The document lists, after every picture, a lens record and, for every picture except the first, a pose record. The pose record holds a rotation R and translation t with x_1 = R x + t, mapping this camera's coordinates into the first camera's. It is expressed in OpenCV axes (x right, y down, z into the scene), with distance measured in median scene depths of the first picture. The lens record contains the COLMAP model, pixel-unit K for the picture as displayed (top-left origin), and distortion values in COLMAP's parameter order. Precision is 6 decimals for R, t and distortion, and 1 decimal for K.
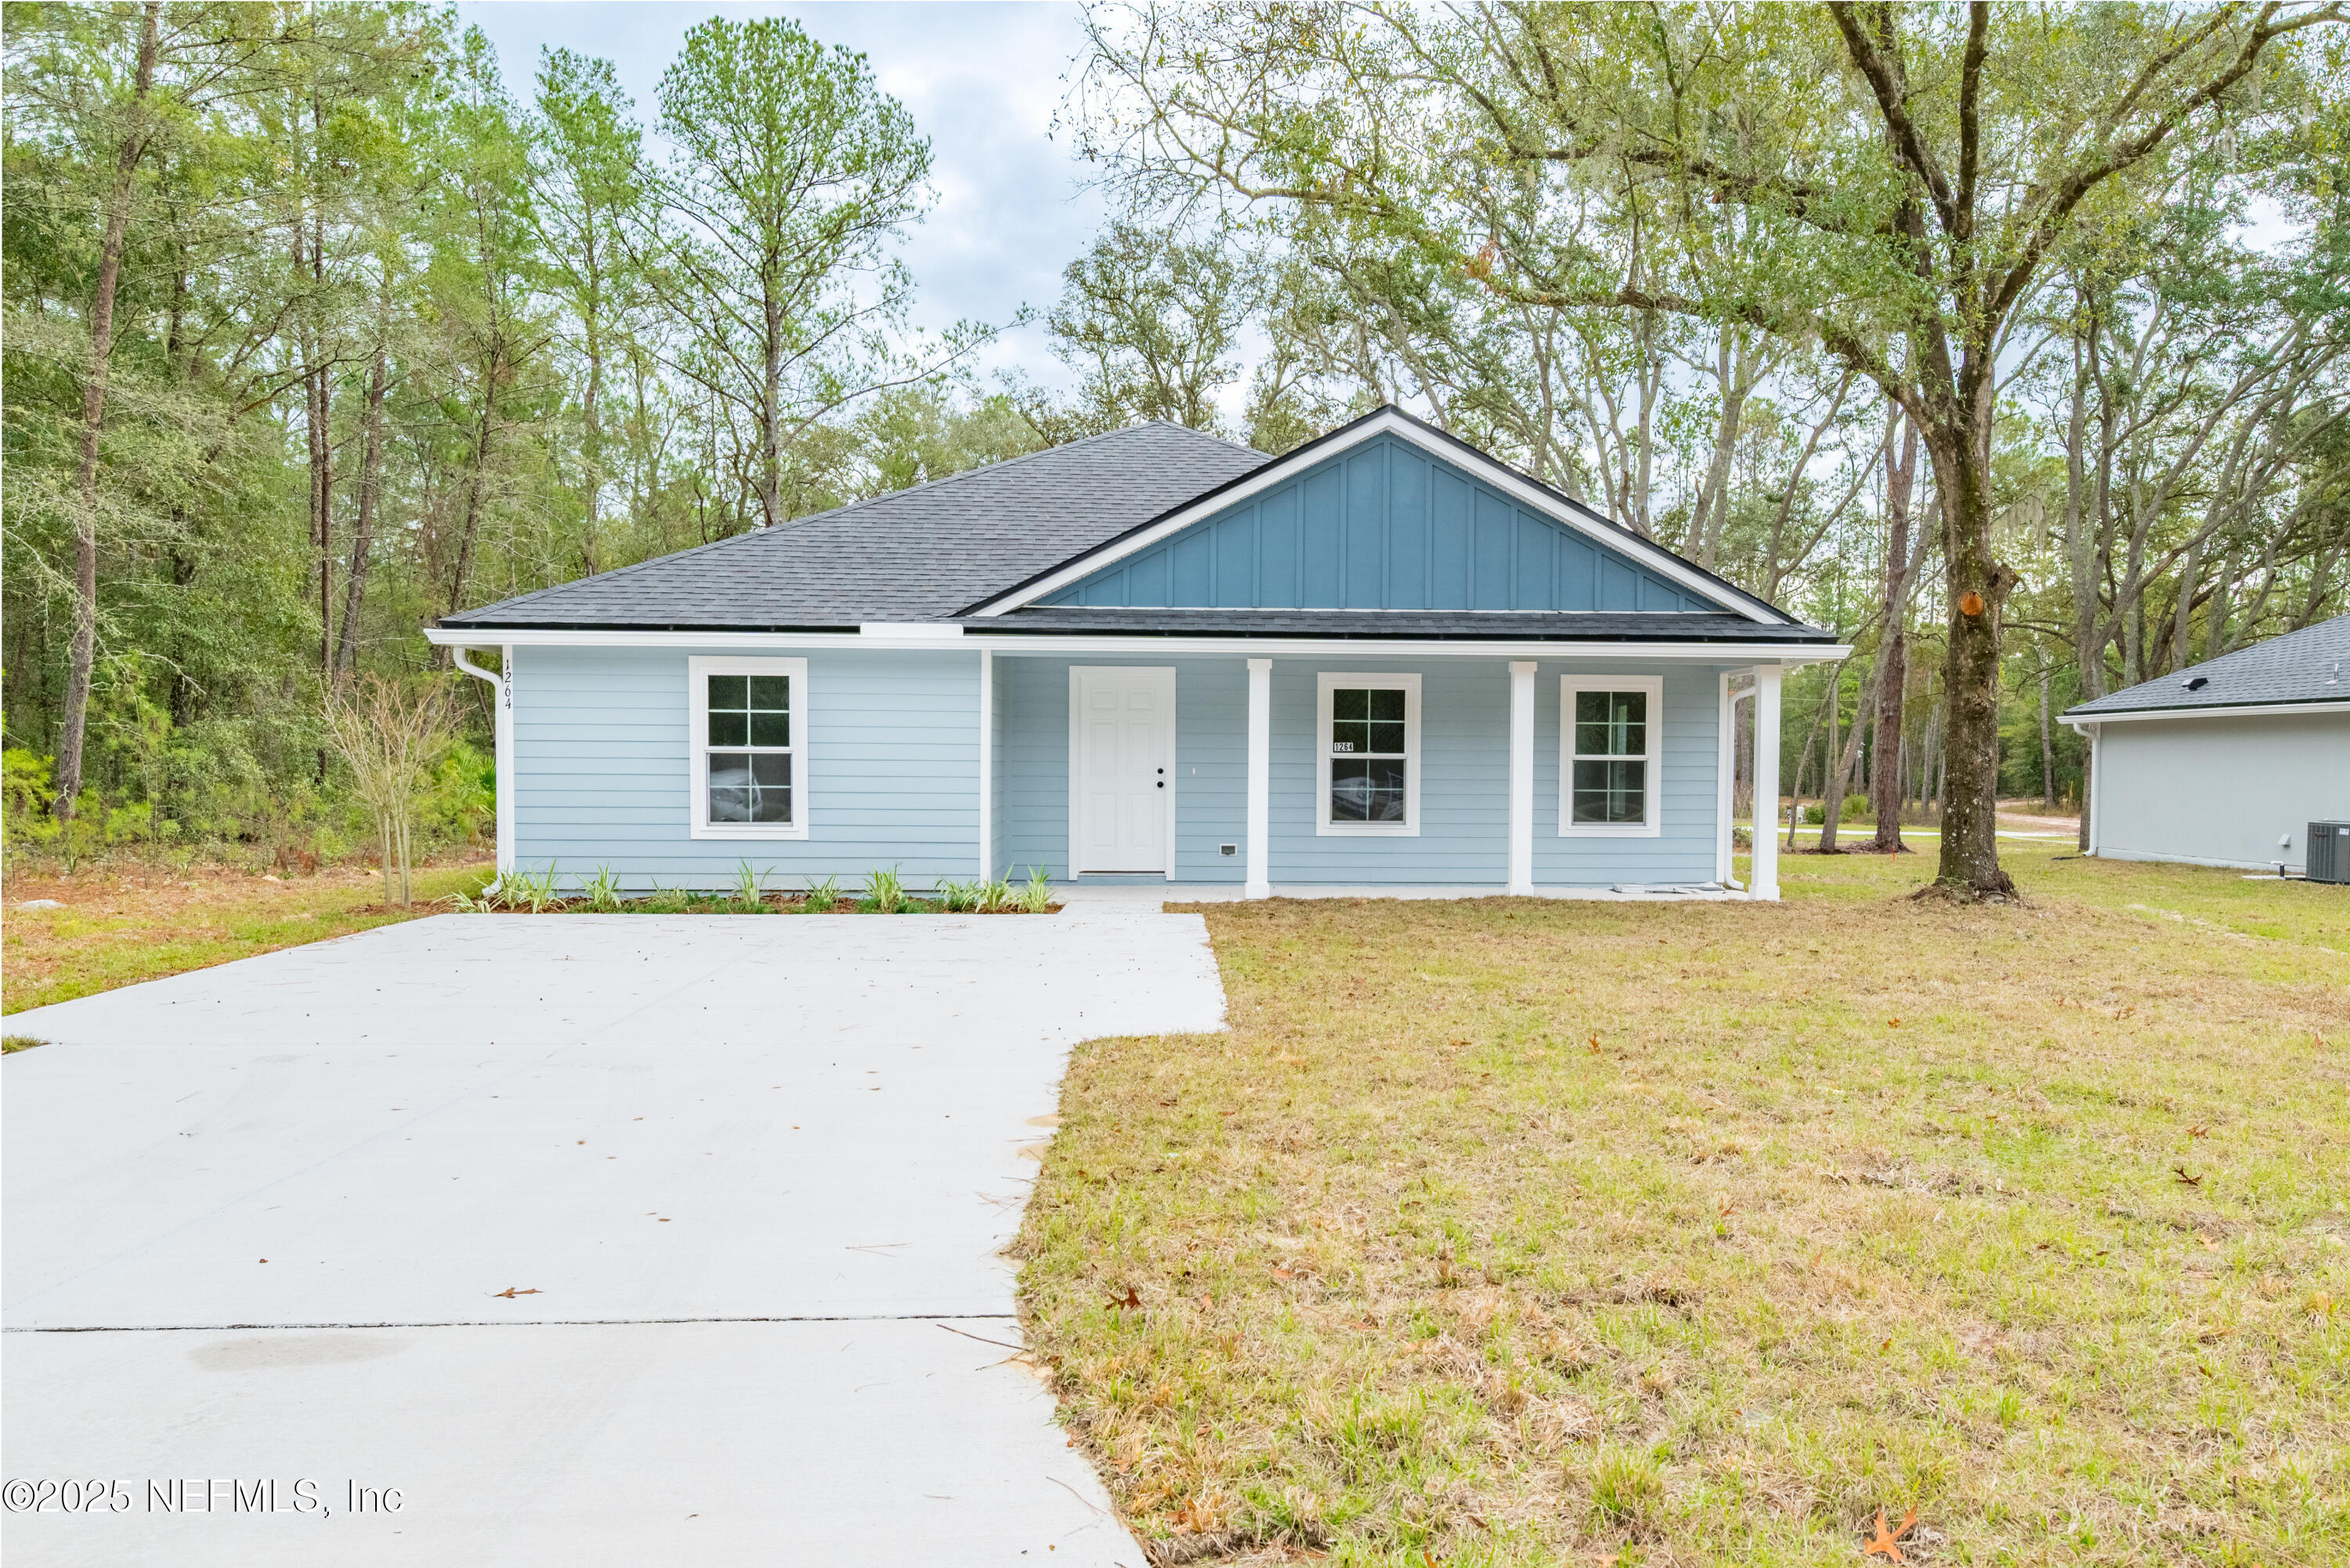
lens RADIAL K [[1667.5, 0, 1175.0], [0, 1667.5, 784.0], [0, 0, 1]] dist [-0.005985, -0.001080]
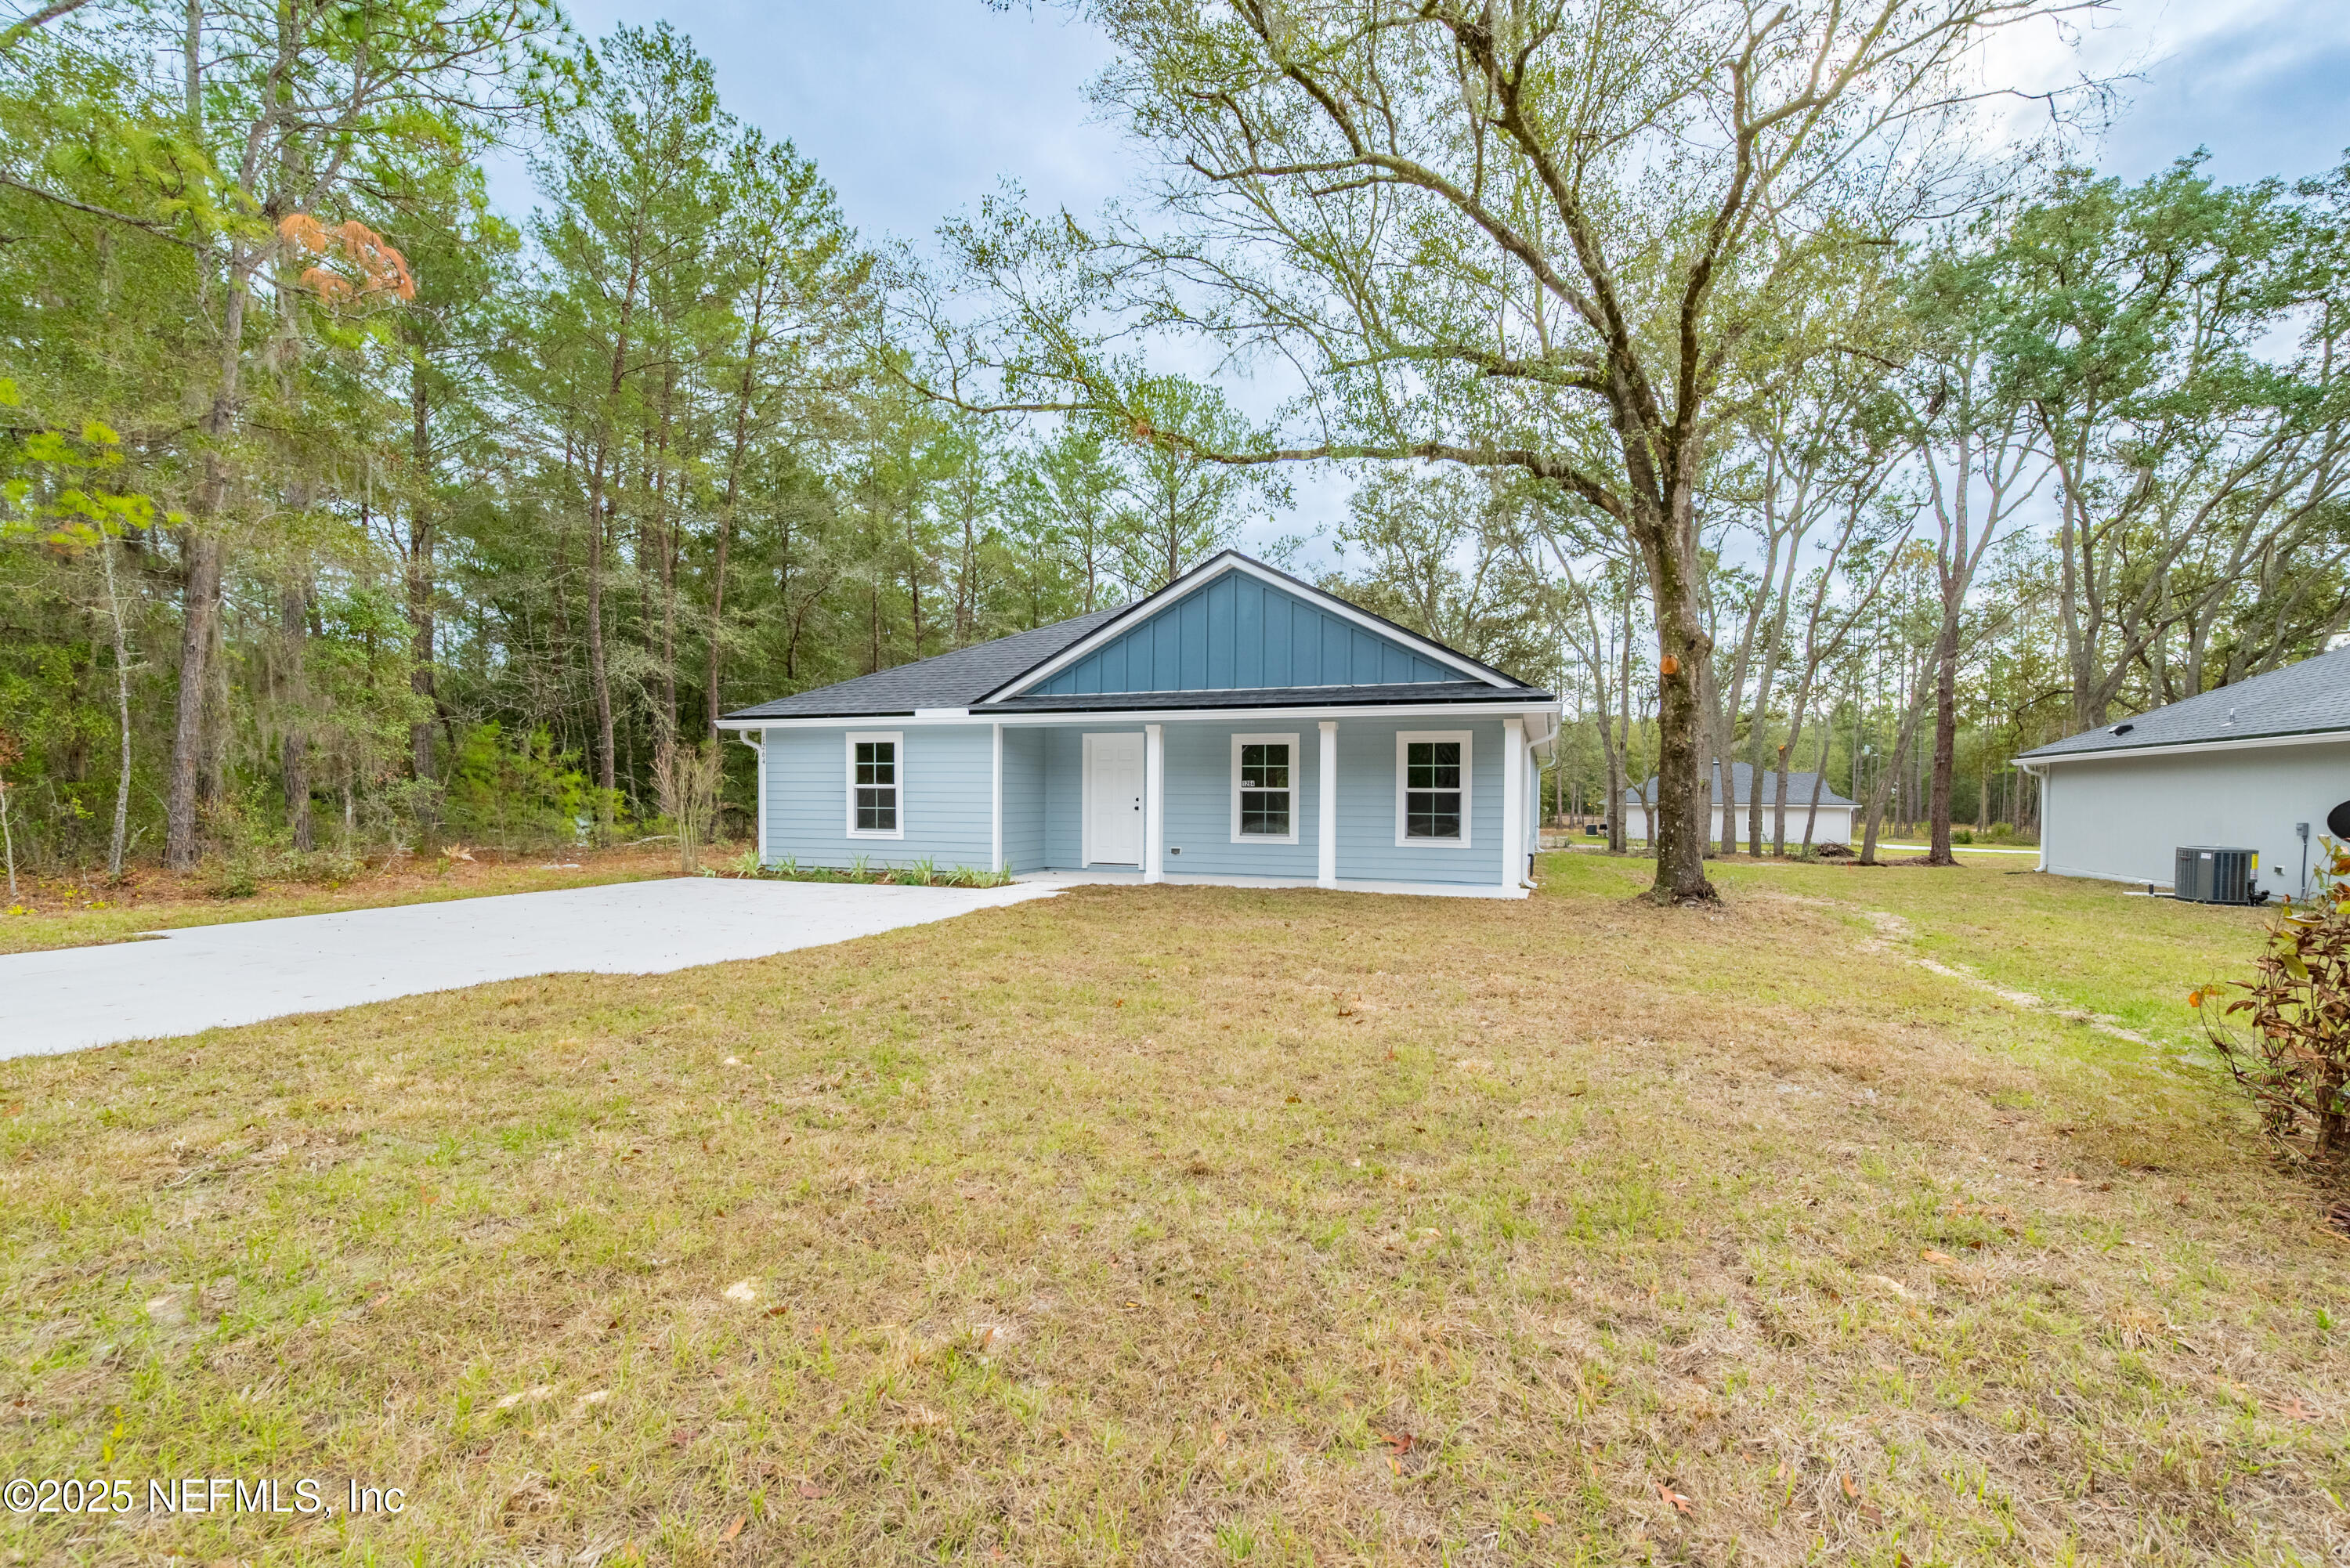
lens RADIAL K [[953.5, 0, 1176.7], [0, 953.5, 795.3], [0, 0, 1]] dist [0.001995, 0.000070]
pose [[0.934954, -0.000438, -0.354768, 0.376320], [-0.005591, 0.999857, -0.015970, 0.002569], [0.354724, 0.016915, 0.934818, 0.198359]]
